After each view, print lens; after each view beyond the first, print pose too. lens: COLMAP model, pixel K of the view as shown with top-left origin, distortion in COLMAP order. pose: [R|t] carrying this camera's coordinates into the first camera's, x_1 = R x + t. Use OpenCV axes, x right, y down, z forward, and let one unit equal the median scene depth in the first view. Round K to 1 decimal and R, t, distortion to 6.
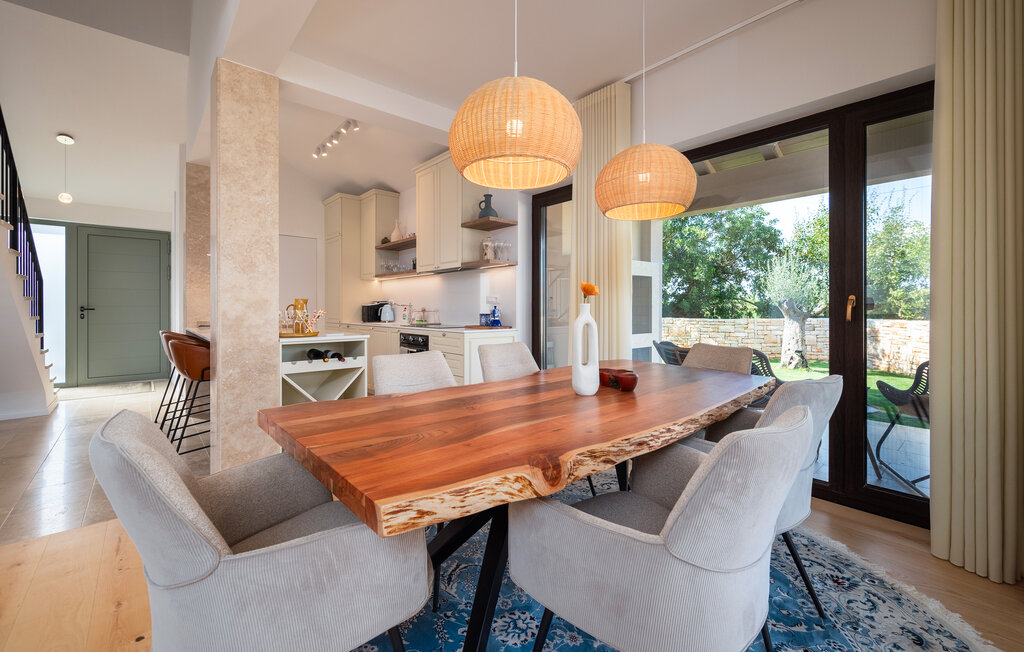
lens RADIAL K [[419.1, 0, 510.1], [0, 419.1, 311.4], [0, 0, 1]] dist [-0.003166, 0.001342]
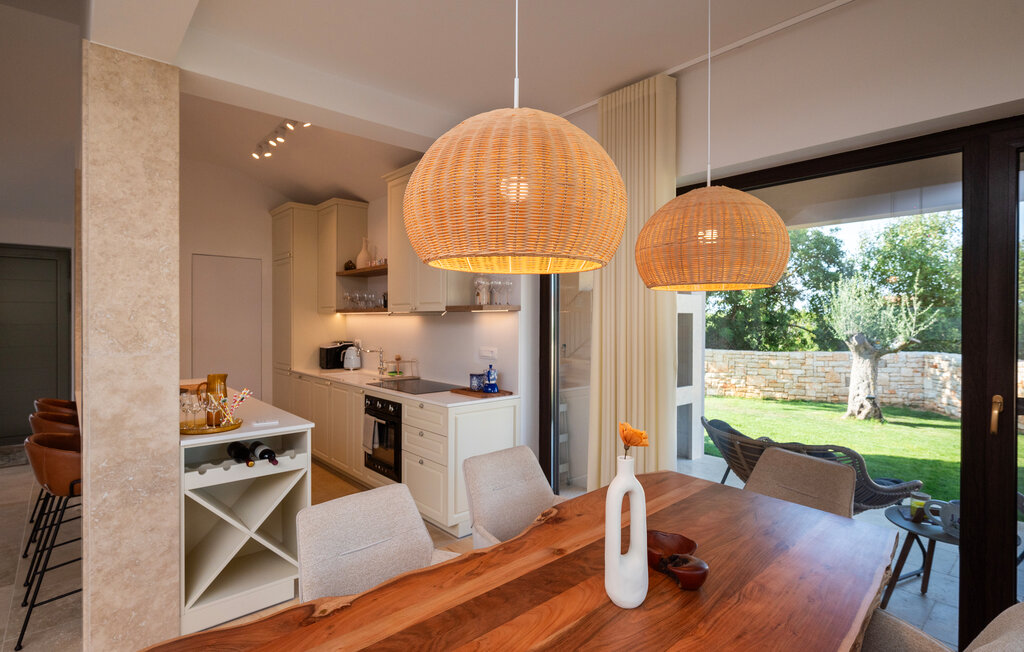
lens RADIAL K [[501.8, 0, 521.5], [0, 501.8, 326.1], [0, 0, 1]] dist [-0.001728, -0.000197]
pose [[0.999830, 0.002133, 0.018341, 0.002881], [-0.002209, 0.999989, 0.004145, -0.084160], [-0.018332, -0.004185, 0.999823, 0.096281]]
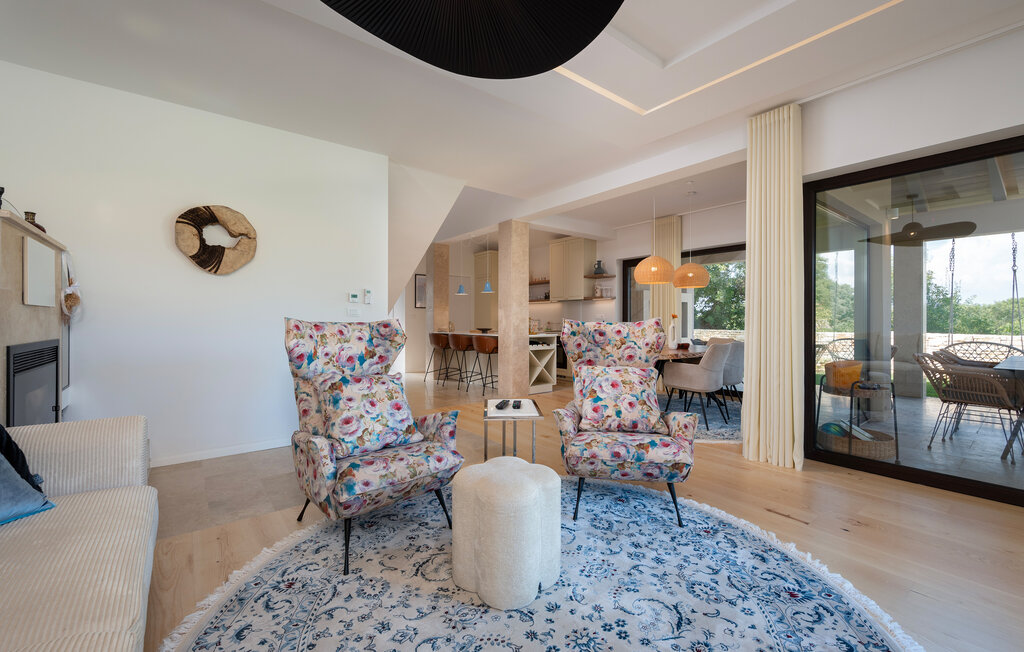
lens RADIAL K [[419.1, 0, 511.5], [0, 419.1, 320.4], [0, 0, 1]] dist [-0.003166, 0.001342]
pose [[0.998580, 0.001286, -0.053262, -0.335647], [-0.001835, 0.999946, -0.010252, 0.005983], [0.053246, 0.010335, 0.998528, -0.858542]]
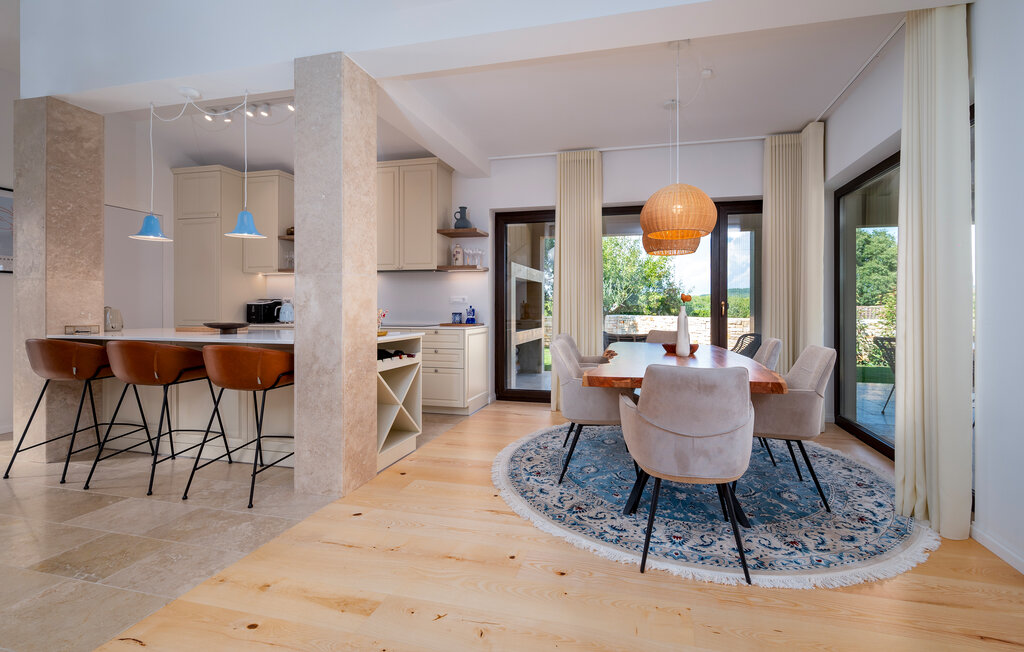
lens RADIAL K [[419.1, 0, 552.3], [0, 419.1, 311.1], [0, 0, 1]] dist [-0.003166, 0.001342]
pose [[0.805860, -0.003134, 0.592098, -0.520127], [0.002123, 0.999995, 0.002404, -0.000585], [-0.592102, -0.000680, 0.805863, -0.049706]]
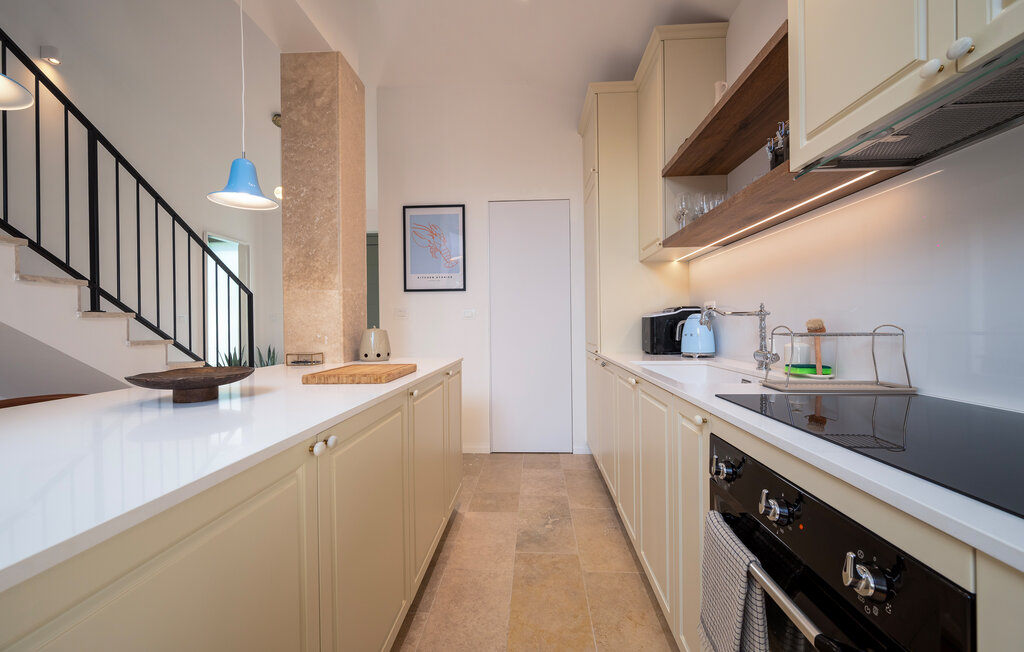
lens RADIAL K [[419.1, 0, 507.0], [0, 419.1, 325.0], [0, 0, 1]] dist [-0.003166, 0.001342]
pose [[0.710113, -0.008169, -0.704040, -0.199875], [0.007256, 0.999964, -0.004284, -0.006704], [0.704050, -0.002066, 0.710147, 0.836159]]
